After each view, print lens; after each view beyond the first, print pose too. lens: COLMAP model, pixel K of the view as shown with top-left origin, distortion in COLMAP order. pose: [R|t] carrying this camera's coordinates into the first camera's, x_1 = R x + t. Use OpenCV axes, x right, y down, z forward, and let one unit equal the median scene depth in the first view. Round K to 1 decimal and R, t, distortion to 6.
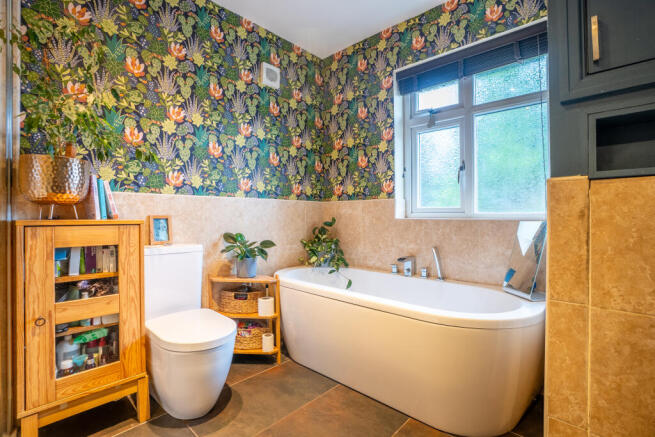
lens RADIAL K [[320.0, 0, 326.1], [0, 320.0, 217.4], [0, 0, 1]] dist [-0.088324, 0.033713]
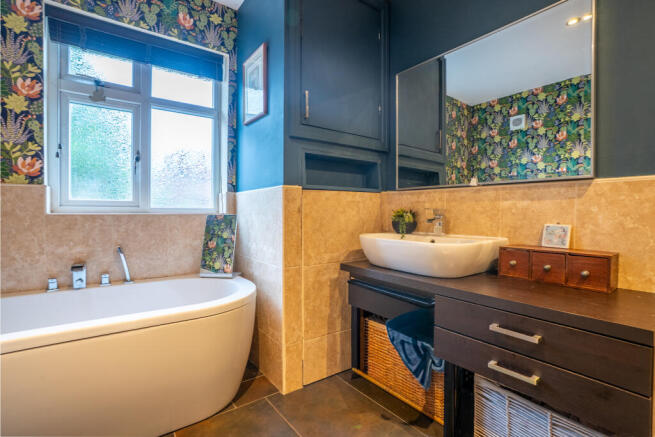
lens RADIAL K [[320.0, 0, 326.1], [0, 320.0, 217.4], [0, 0, 1]] dist [-0.088324, 0.033713]
pose [[0.125991, -0.018864, 0.991852, -0.424527], [-0.001963, 0.999812, 0.019264, -0.002389], [-0.992029, -0.004375, 0.125931, 0.341233]]
